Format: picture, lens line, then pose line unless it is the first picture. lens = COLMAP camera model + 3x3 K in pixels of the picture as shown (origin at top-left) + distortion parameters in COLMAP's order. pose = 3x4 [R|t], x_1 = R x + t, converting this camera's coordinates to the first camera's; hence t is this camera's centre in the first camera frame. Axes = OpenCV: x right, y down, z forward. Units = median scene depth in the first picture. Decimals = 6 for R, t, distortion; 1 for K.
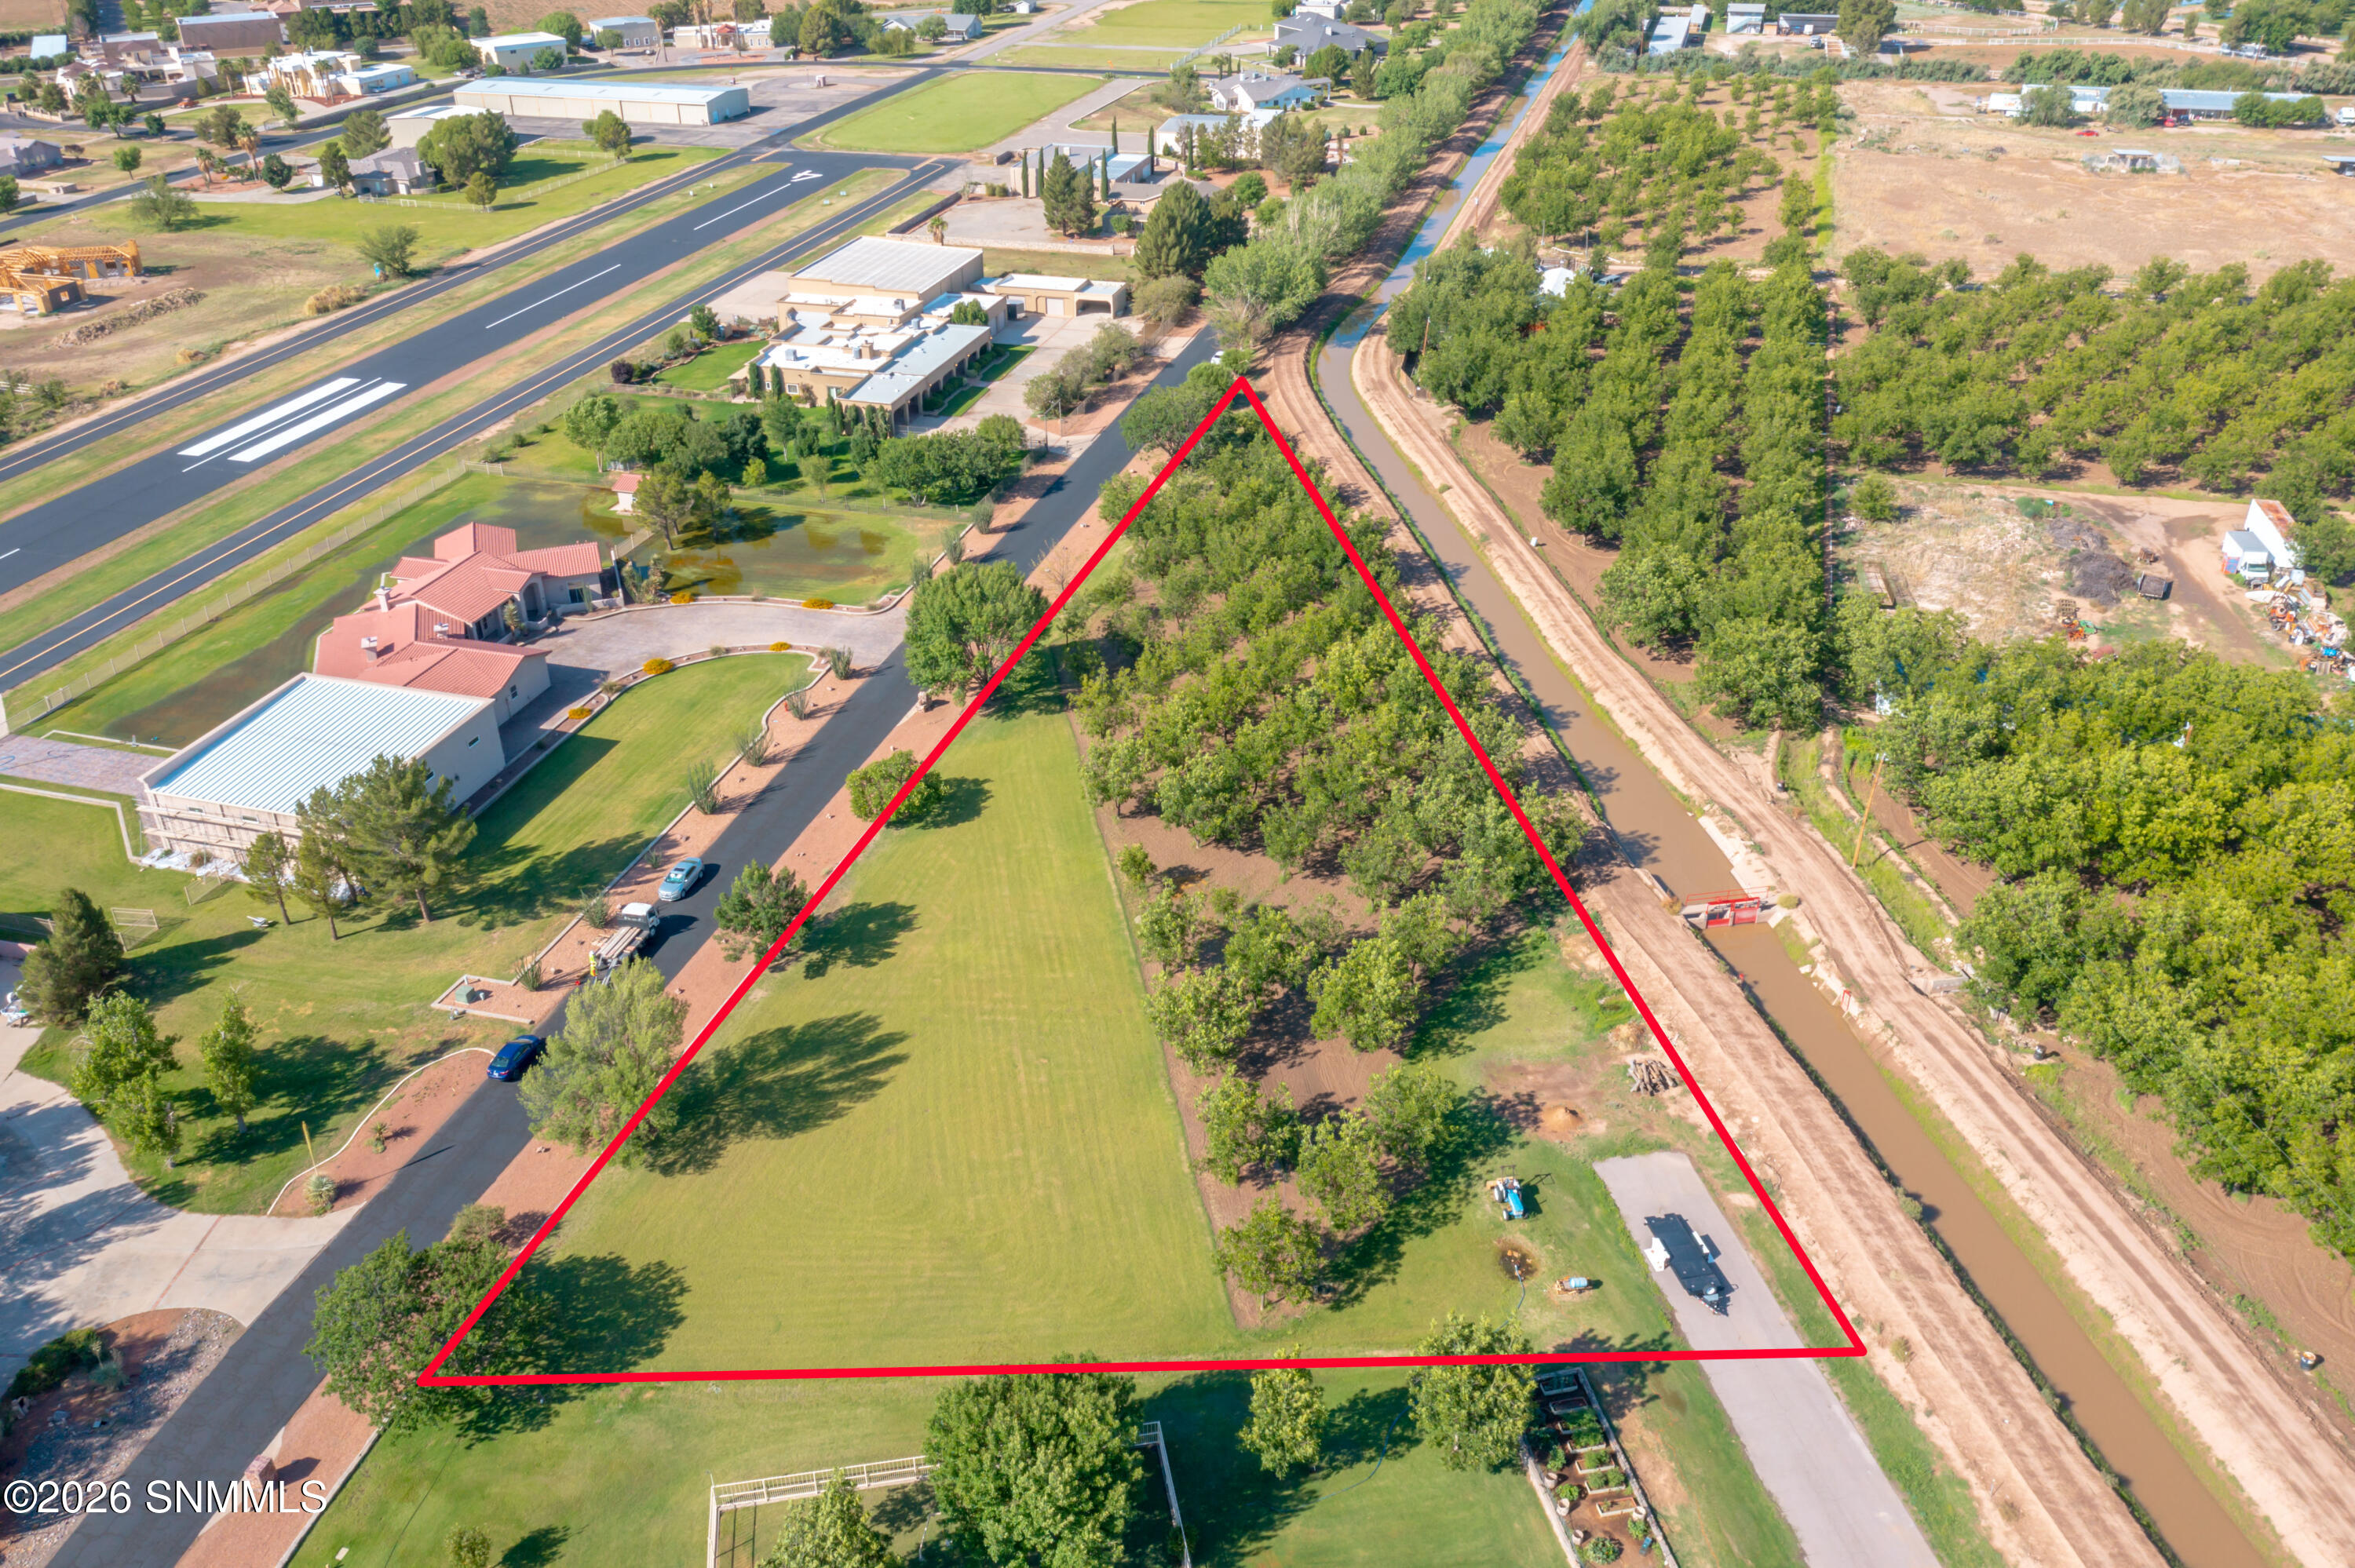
lens RADIAL K [[1848.1, 0, 1187.1], [0, 1848.1, 787.0], [0, 0, 1]] dist [-0.008665, 0.011048]
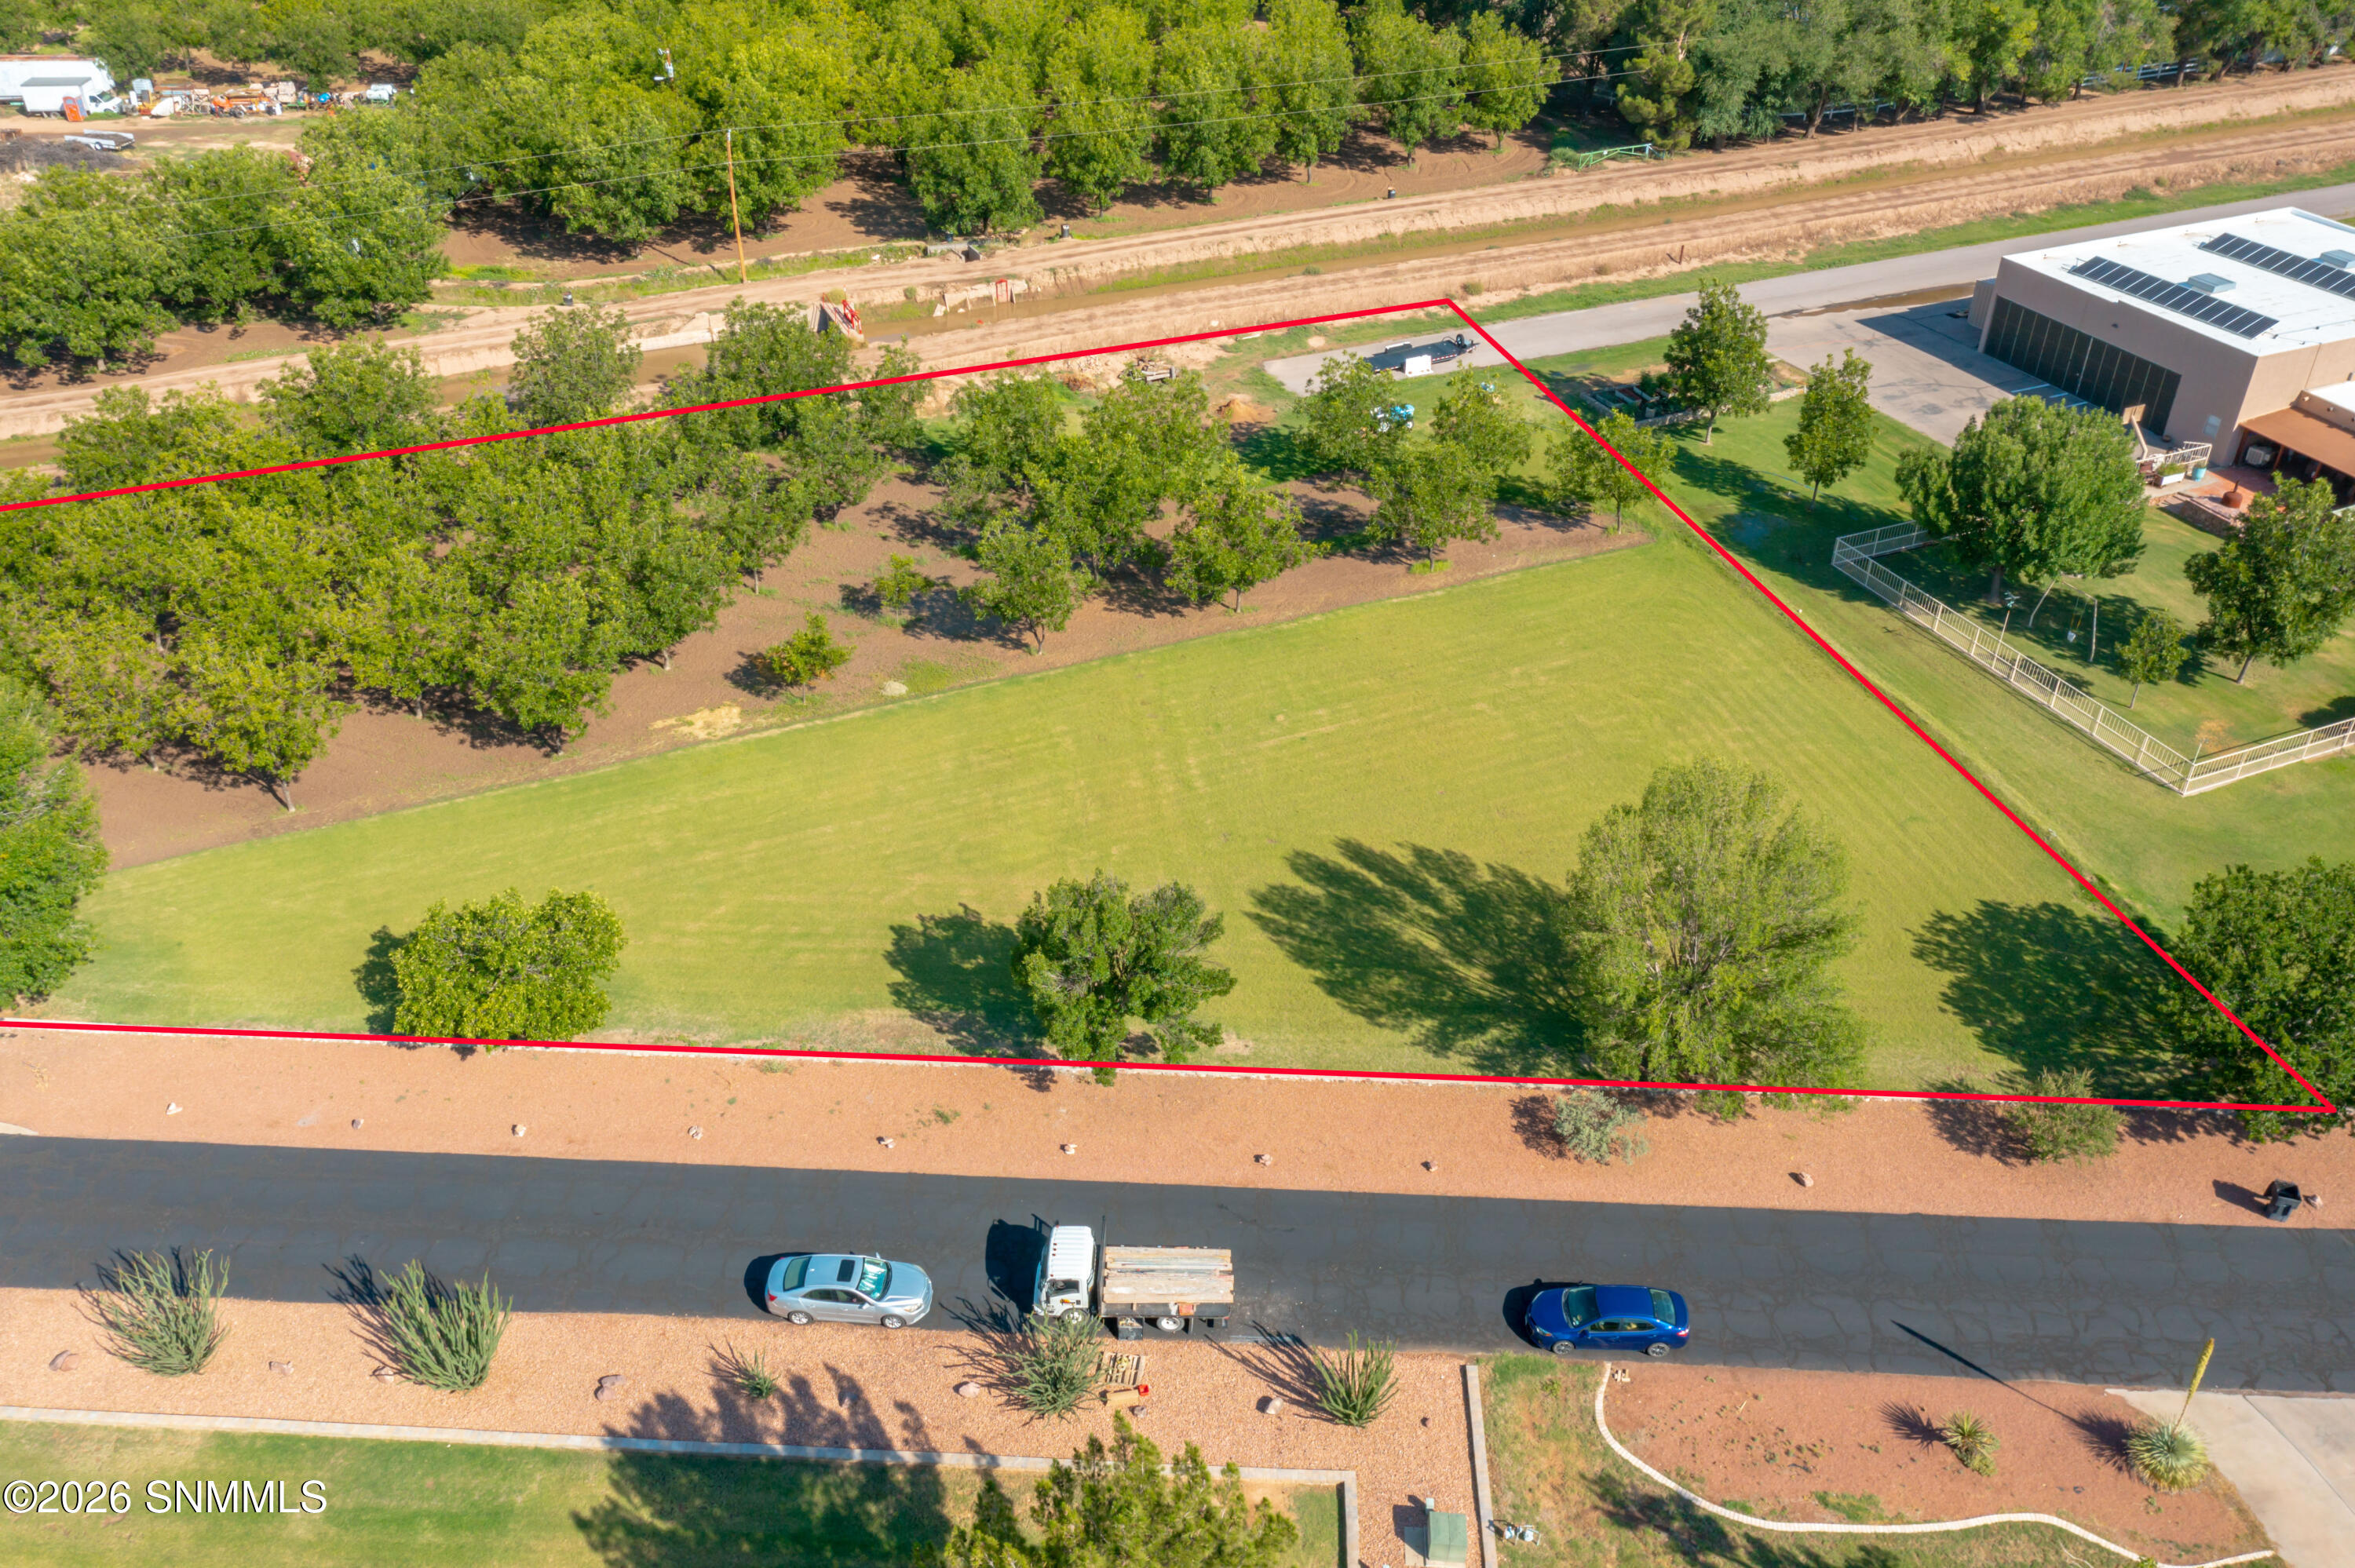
lens RADIAL K [[1848.1, 0, 1187.1], [0, 1848.1, 787.0], [0, 0, 1]] dist [-0.008665, 0.011048]
pose [[-0.221360, -0.556534, 0.800793, -0.278560], [0.491969, 0.645280, 0.584449, -0.111694], [-0.842001, 0.523339, 0.130959, 0.428208]]
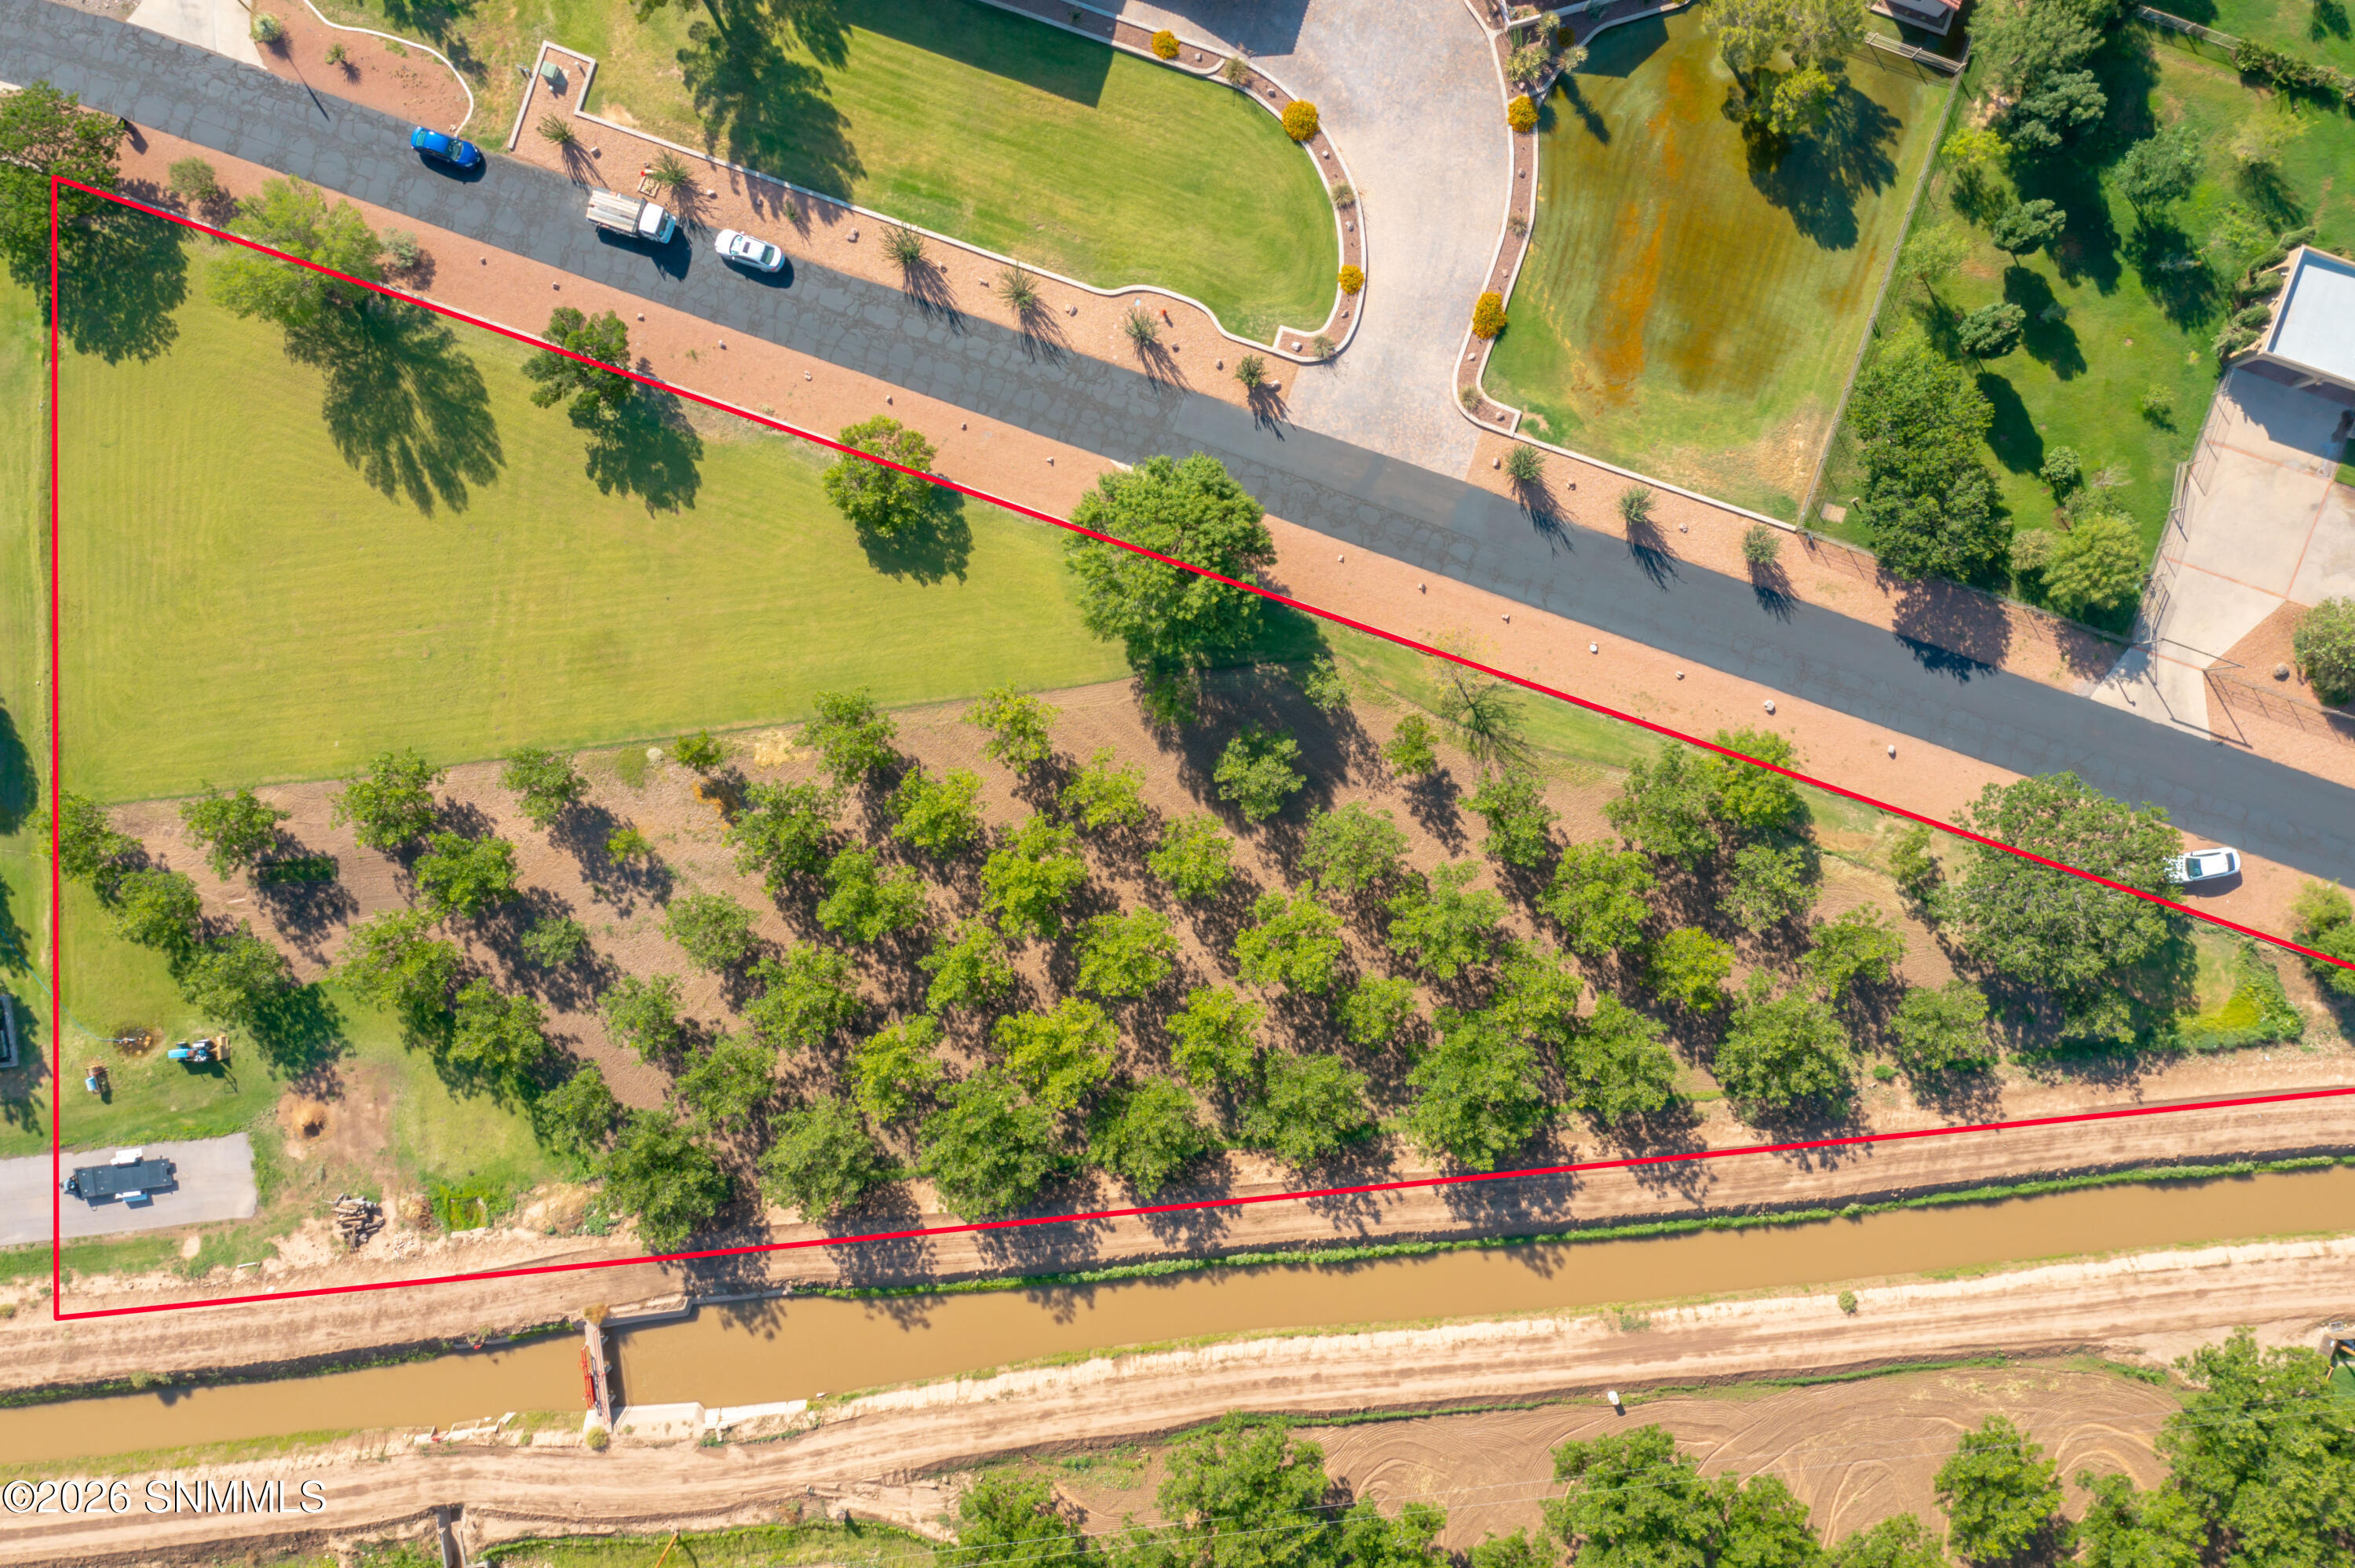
lens RADIAL K [[1848.1, 0, 1187.1], [0, 1848.1, 787.0], [0, 0, 1]] dist [-0.008665, 0.011048]
pose [[-0.062100, 0.998069, -0.001028, -0.010525], [-0.484909, -0.029270, 0.874075, -0.442850], [0.872357, 0.054778, 0.485790, 0.391701]]
